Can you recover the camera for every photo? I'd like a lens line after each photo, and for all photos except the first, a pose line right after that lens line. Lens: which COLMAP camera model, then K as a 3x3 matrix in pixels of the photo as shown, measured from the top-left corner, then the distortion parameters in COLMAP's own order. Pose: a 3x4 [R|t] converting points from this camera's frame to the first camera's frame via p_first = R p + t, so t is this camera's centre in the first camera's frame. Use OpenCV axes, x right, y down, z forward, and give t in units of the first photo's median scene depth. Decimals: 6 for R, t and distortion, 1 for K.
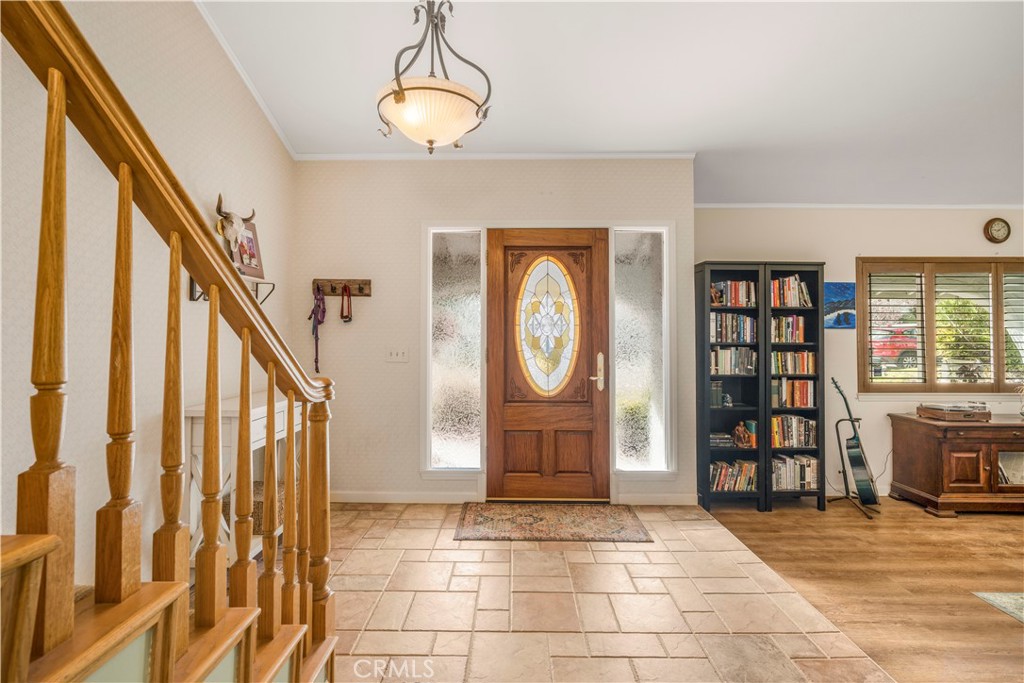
lens RADIAL K [[474.8, 0, 511.7], [0, 474.8, 337.4], [0, 0, 1]] dist [-0.001917, -0.000213]
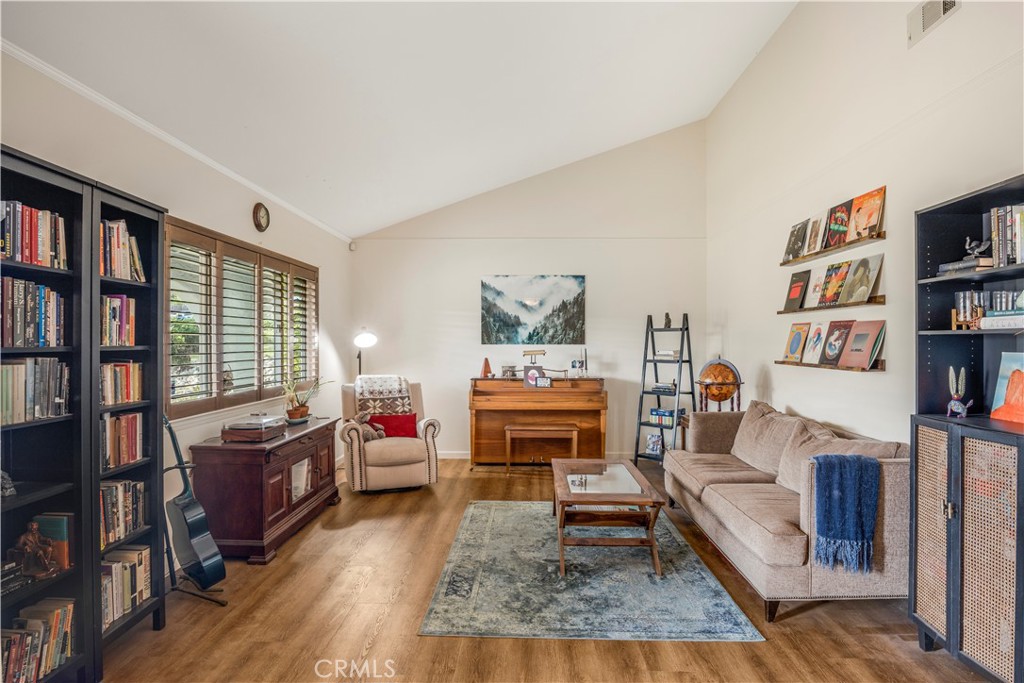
lens RADIAL K [[576.9, 0, 512.1], [0, 576.9, 348.6], [0, 0, 1]] dist [-0.019055, -0.000116]
pose [[0.016022, -0.013138, 0.999785, -0.046518], [-0.005511, 0.999897, 0.013227, 0.002810], [-0.999856, -0.005722, 0.015947, 0.548326]]
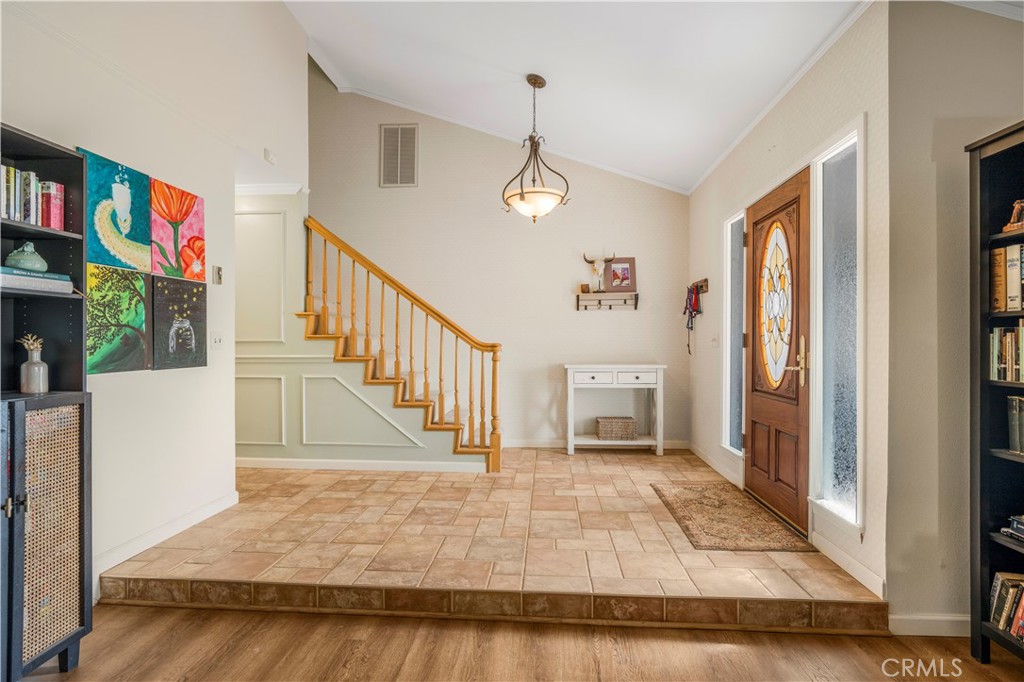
lens RADIAL K [[506.4, 0, 512.0], [0, 506.4, 341.0], [0, 0, 1]] dist [-0.000818, 0.000018]
pose [[-0.062218, -0.004785, -0.998051, 0.989776], [0.001353, 0.999987, -0.004879, 0.043532], [0.998062, -0.001654, -0.062210, 0.573474]]
